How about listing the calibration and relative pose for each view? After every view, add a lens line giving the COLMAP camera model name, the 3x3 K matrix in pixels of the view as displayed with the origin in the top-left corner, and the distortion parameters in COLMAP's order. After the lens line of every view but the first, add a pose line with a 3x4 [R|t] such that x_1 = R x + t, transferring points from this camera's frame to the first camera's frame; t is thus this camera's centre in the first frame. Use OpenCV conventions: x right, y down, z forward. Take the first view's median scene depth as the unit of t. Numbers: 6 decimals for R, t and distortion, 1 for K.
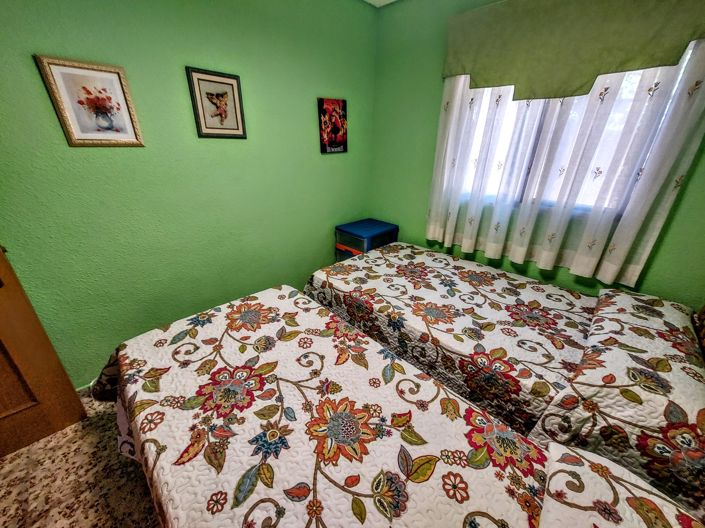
lens RADIAL K [[277.3, 0, 350.4], [0, 277.3, 263.2], [0, 0, 1]] dist [0.013374, -0.000142]
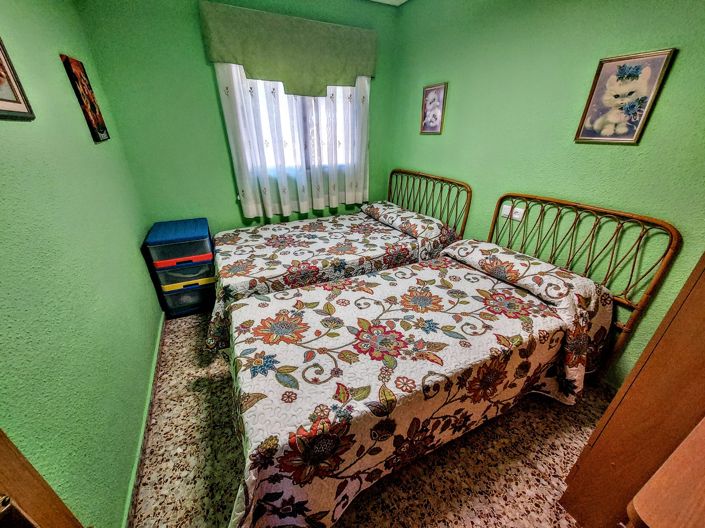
lens RADIAL K [[277.3, 0, 350.4], [0, 277.3, 263.2], [0, 0, 1]] dist [0.013374, -0.000142]
pose [[0.326189, -0.426270, 0.843739, -0.924958], [0.378675, 0.876736, 0.296545, -0.168314], [-0.866144, 0.222773, 0.447400, 0.353504]]
